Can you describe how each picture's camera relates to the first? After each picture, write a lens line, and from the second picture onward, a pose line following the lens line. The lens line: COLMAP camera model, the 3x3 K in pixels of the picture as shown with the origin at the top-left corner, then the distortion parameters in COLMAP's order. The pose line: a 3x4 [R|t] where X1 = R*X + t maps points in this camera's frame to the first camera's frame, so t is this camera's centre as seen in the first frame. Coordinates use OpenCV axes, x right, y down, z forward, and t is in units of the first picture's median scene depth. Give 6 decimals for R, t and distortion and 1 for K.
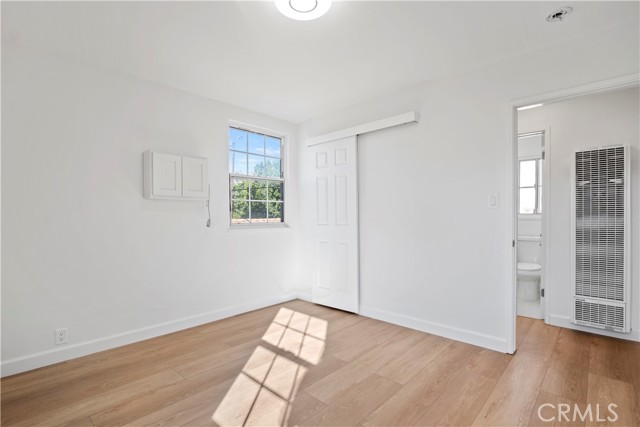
lens RADIAL K [[306.6, 0, 320.0], [0, 306.6, 213.5], [0, 0, 1]] dist [-0.005609, -0.000141]
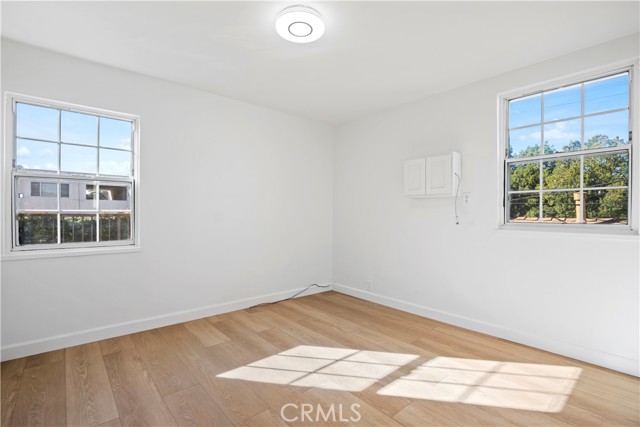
lens RADIAL K [[306.6, 0, 320.0], [0, 306.6, 213.5], [0, 0, 1]] dist [-0.005609, -0.000141]
pose [[-0.105280, 0.006245, -0.994423, 0.731679], [0.003864, 0.999975, 0.005871, 0.003197], [0.994435, -0.003225, -0.105301, 0.807817]]
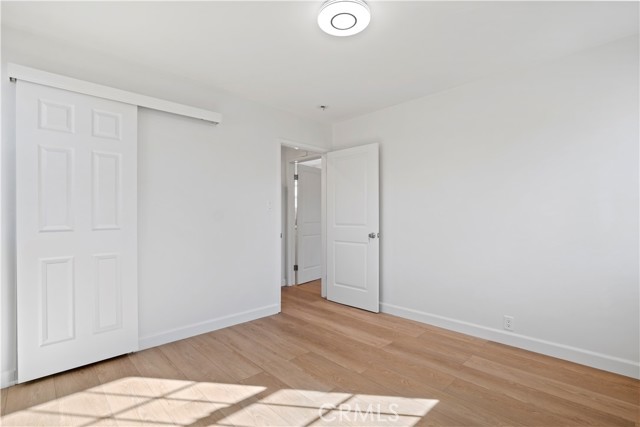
lens RADIAL K [[297.7, 0, 317.3], [0, 297.7, 212.0], [0, 0, 1]] dist [-0.001284, -0.000271]
pose [[0.061554, 0.018911, 0.997925, -0.734638], [-0.008350, 0.999795, -0.018431, 0.008314], [-0.998069, -0.007198, 0.061699, 0.694155]]
